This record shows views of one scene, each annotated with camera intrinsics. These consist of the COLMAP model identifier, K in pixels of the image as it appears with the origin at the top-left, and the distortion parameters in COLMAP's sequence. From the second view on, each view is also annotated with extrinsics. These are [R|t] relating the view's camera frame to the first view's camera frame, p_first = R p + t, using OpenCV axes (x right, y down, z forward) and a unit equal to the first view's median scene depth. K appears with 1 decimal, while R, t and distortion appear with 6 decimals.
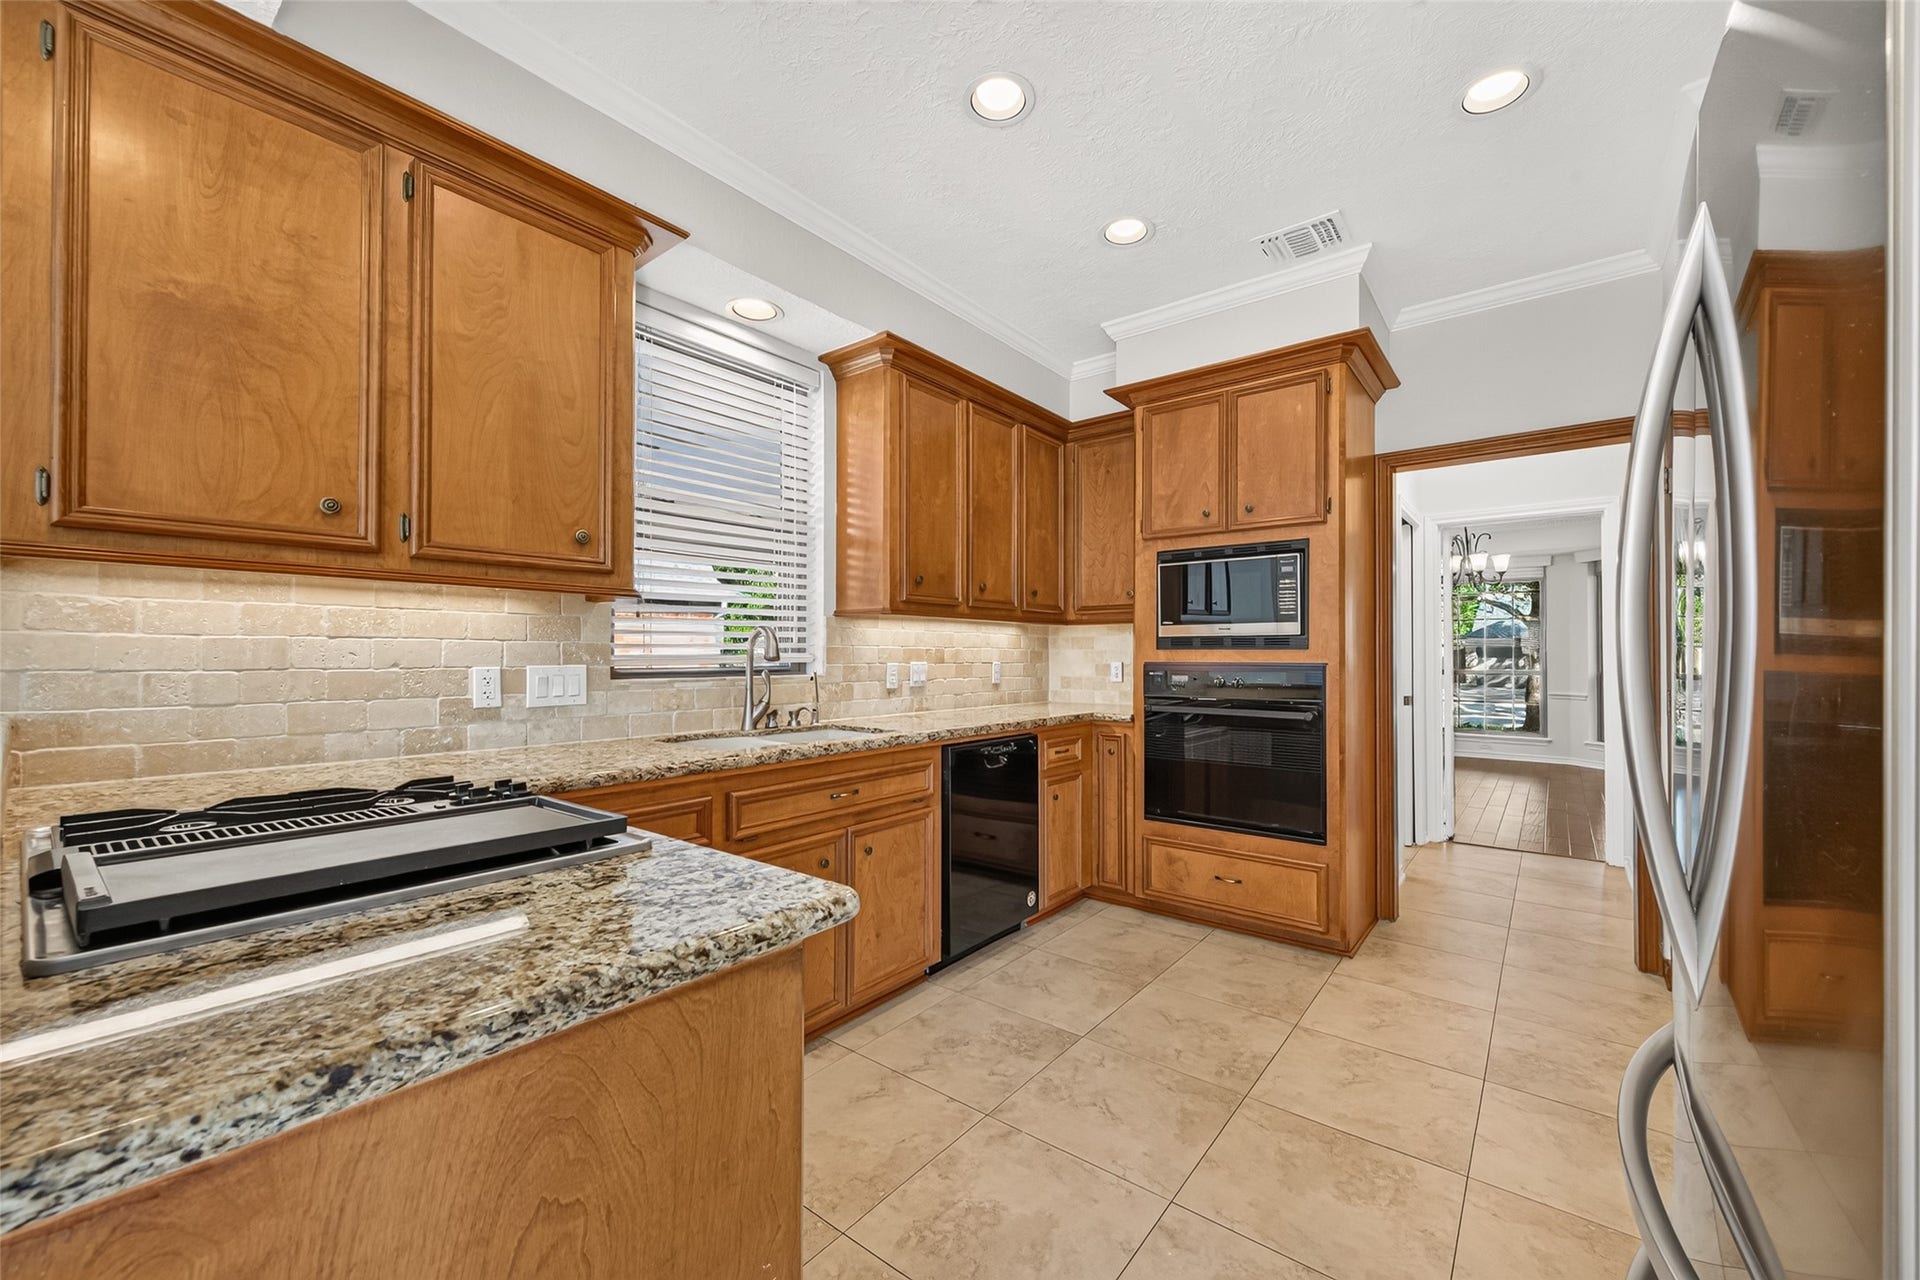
lens RADIAL K [[750.5, 0, 968.9], [0, 750.5, 649.9], [0, 0, 1]] dist [0.000600, -0.000184]
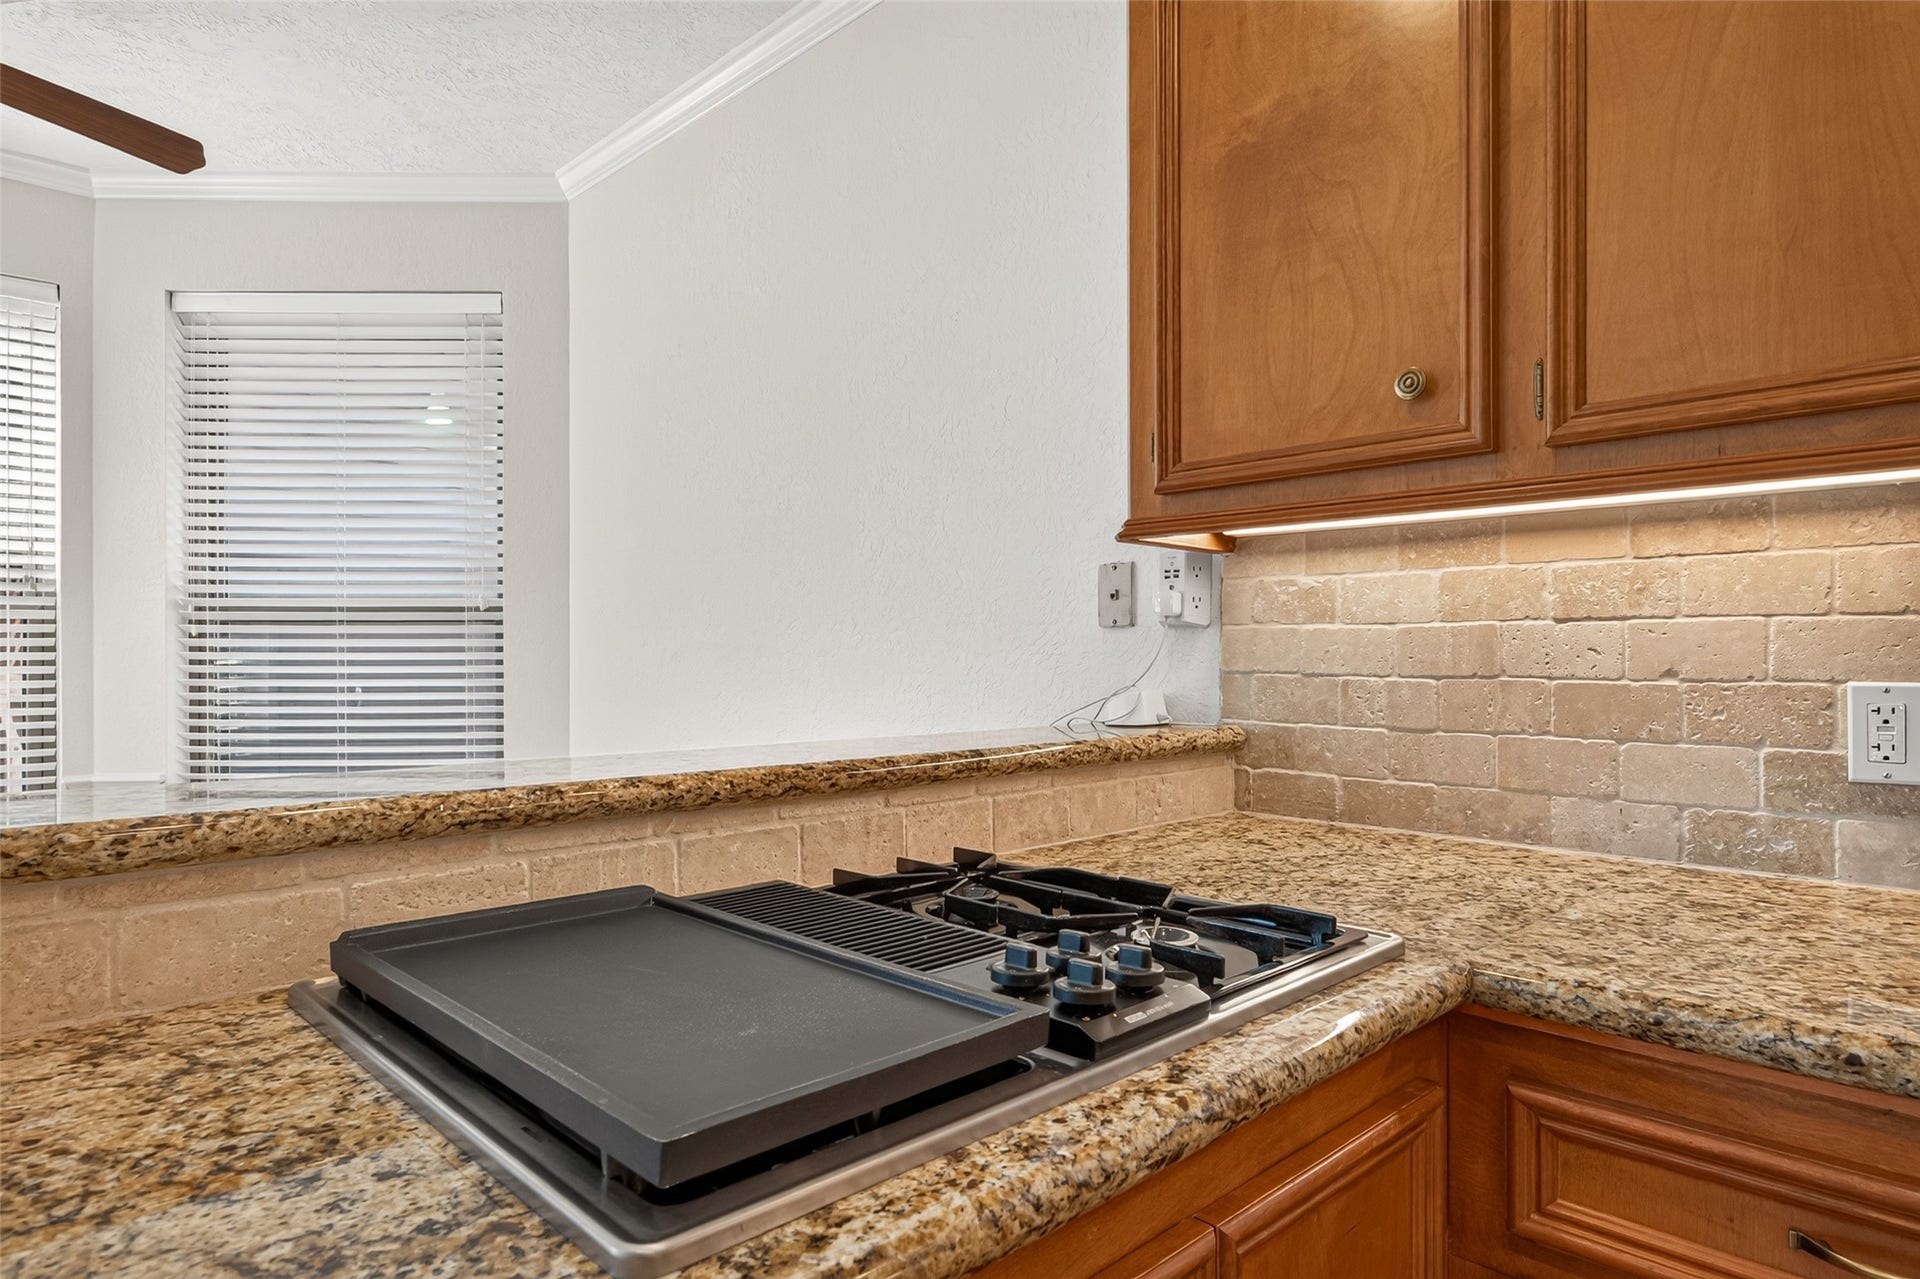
lens RADIAL K [[1109.3, 0, 965.5], [0, 1109.3, 655.8], [0, 0, 1]] dist [-0.000768, -0.000504]
pose [[-0.118087, -0.001265, -0.993002, 0.002723], [0.007744, 0.999968, -0.002195, 0.004839], [0.992973, -0.007949, -0.118074, 0.432316]]
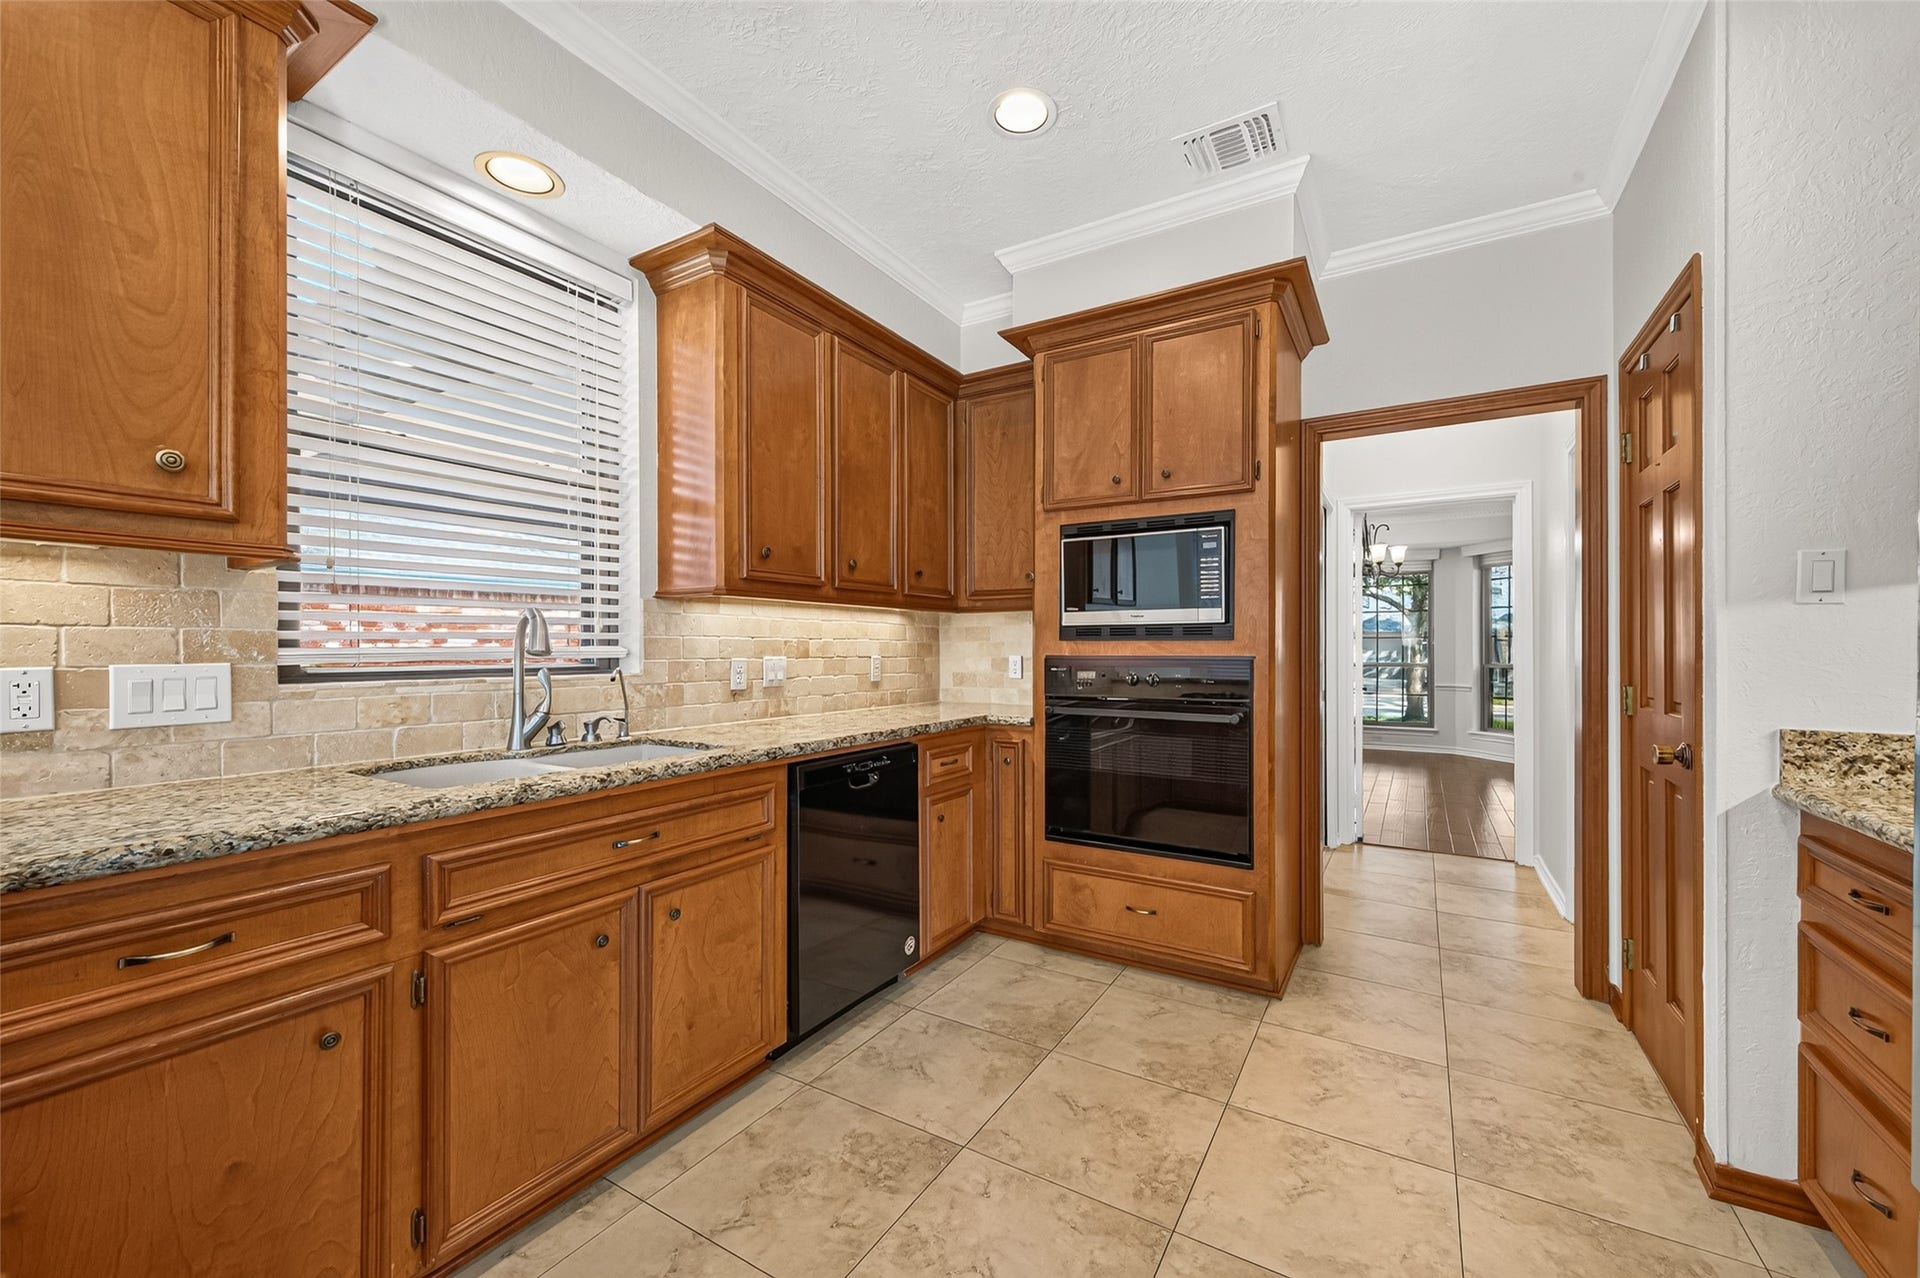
lens RADIAL K [[744.7, 0, 976.3], [0, 744.7, 649.5], [0, 0, 1]] dist [-0.000324, 0.000243]
pose [[0.991392, -0.001898, 0.130914, 0.053429], [0.000830, 0.999966, 0.008214, 0.002664], [-0.130925, -0.008035, 0.991360, 0.203366]]
